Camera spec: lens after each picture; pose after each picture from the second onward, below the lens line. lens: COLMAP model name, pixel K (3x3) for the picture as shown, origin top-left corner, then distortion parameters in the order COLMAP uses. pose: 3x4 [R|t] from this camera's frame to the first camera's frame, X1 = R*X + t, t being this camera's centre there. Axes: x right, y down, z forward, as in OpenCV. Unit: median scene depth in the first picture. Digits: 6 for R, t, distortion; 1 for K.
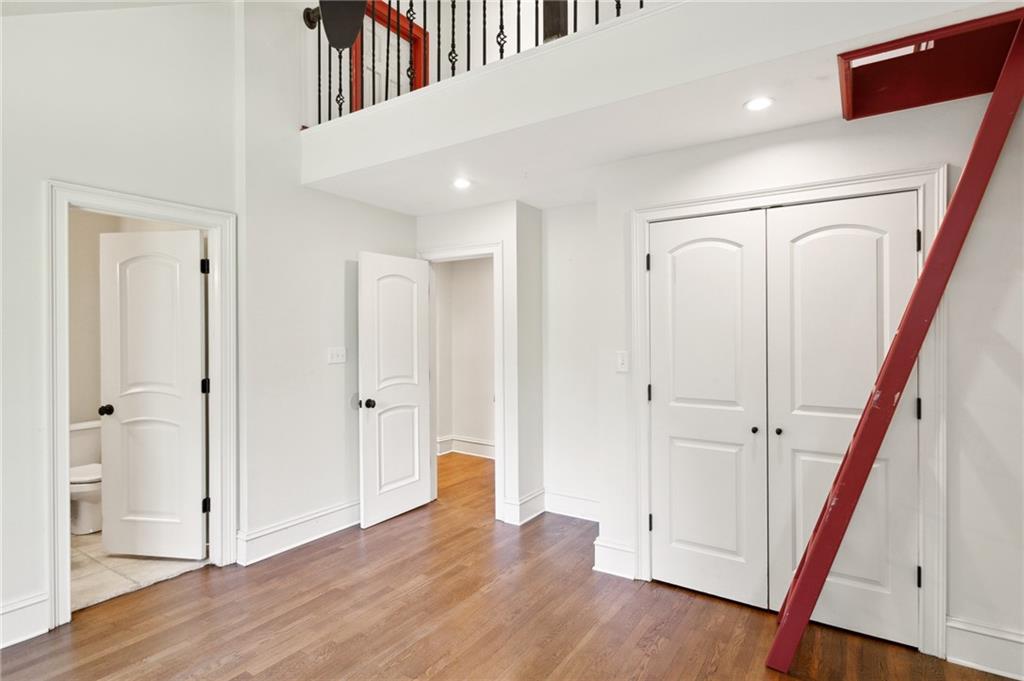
lens RADIAL K [[507.8, 0, 523.5], [0, 507.8, 338.8], [0, 0, 1]] dist [0.004920, -0.002128]
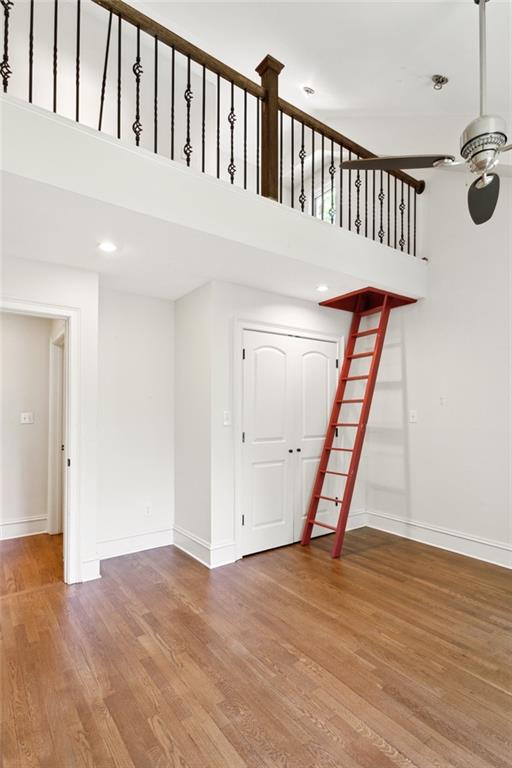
lens RADIAL K [[380.8, 0, 253.7], [0, 380.8, 404.6], [0, 0, 1]] dist [0.004920, -0.002128]
pose [[0.387306, 0.005265, 0.921936, -0.840471], [0.000893, 0.999981, -0.006086, 0.012406], [-0.921951, 0.003180, 0.387294, 0.521744]]
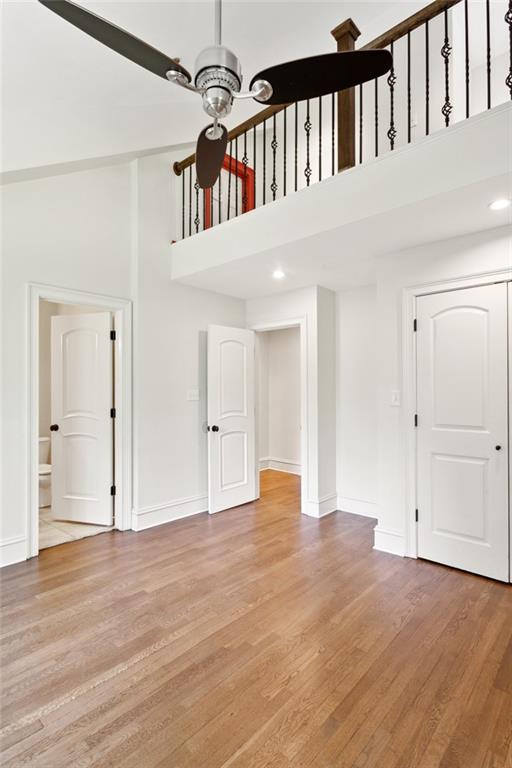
lens RADIAL K [[380.8, 0, 260.5], [0, 380.8, 391.2], [0, 0, 1]] dist [0.004920, -0.002128]
pose [[0.988327, 0.002518, -0.152329, -0.009831], [-0.003501, 0.999975, -0.006187, 0.035520], [0.152310, 0.006648, 0.988310, -0.080001]]
